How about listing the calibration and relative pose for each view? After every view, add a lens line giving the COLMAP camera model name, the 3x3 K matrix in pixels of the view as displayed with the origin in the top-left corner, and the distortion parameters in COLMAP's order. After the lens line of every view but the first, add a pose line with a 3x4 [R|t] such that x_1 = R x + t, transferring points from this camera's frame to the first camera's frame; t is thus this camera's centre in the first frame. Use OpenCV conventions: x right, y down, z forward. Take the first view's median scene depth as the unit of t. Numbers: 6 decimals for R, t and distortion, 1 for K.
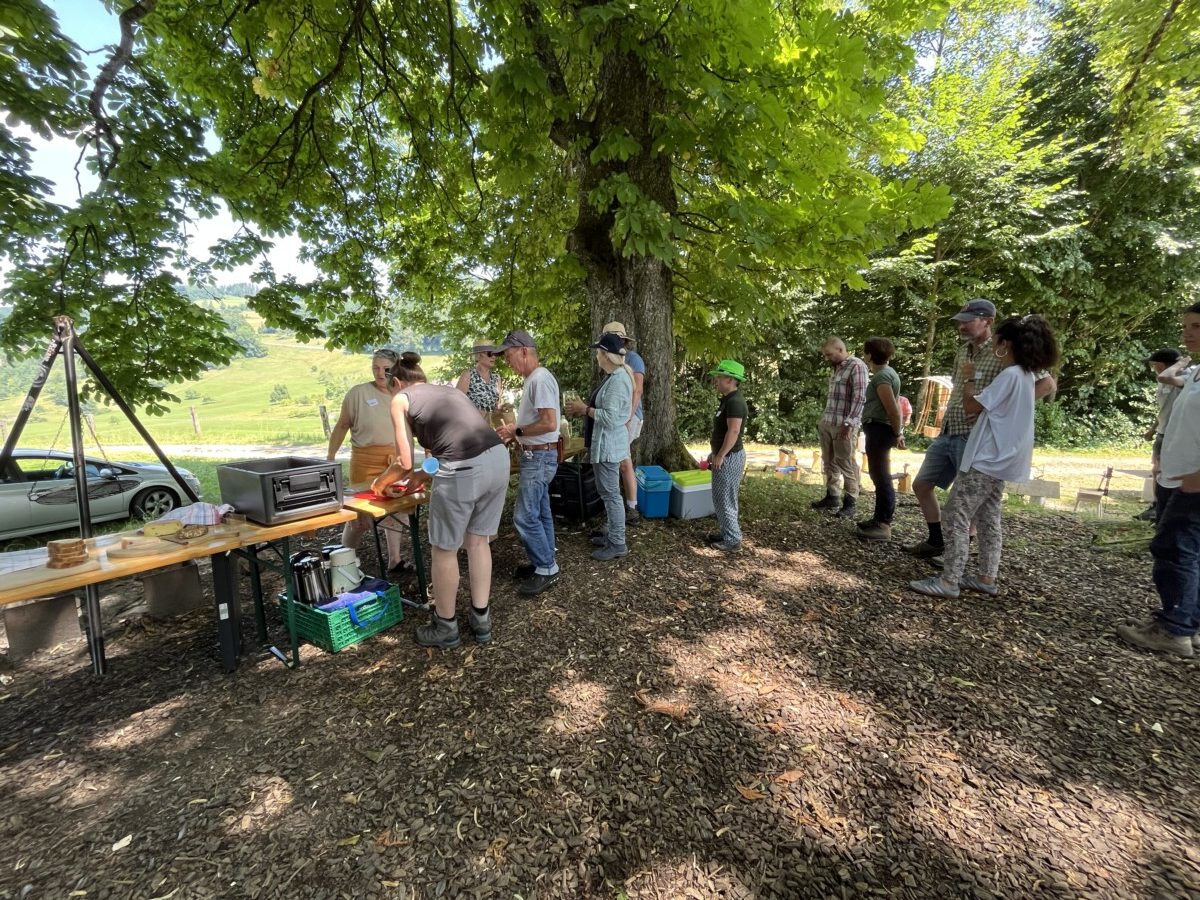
lens RADIAL K [[493.1, 0, 596.1], [0, 493.1, 457.7], [0, 0, 1]] dist [-0.001245, -0.000295]
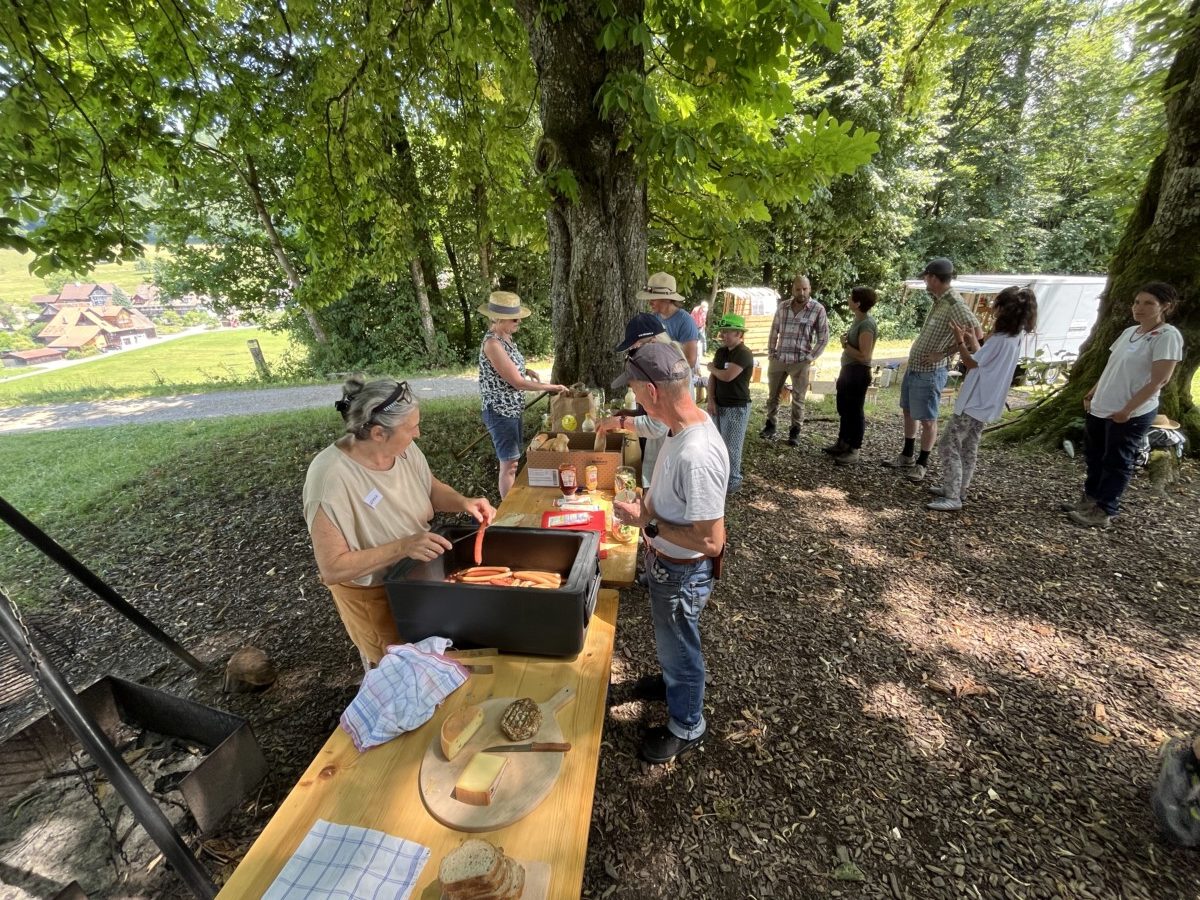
lens RADIAL K [[493.1, 0, 605.1], [0, 493.1, 457.8], [0, 0, 1]] dist [-0.001245, -0.000295]
pose [[0.883327, -0.166462, 0.438206, -0.224013], [0.080970, 0.974955, 0.207139, -0.066185], [-0.461712, -0.147490, 0.874682, 0.112116]]
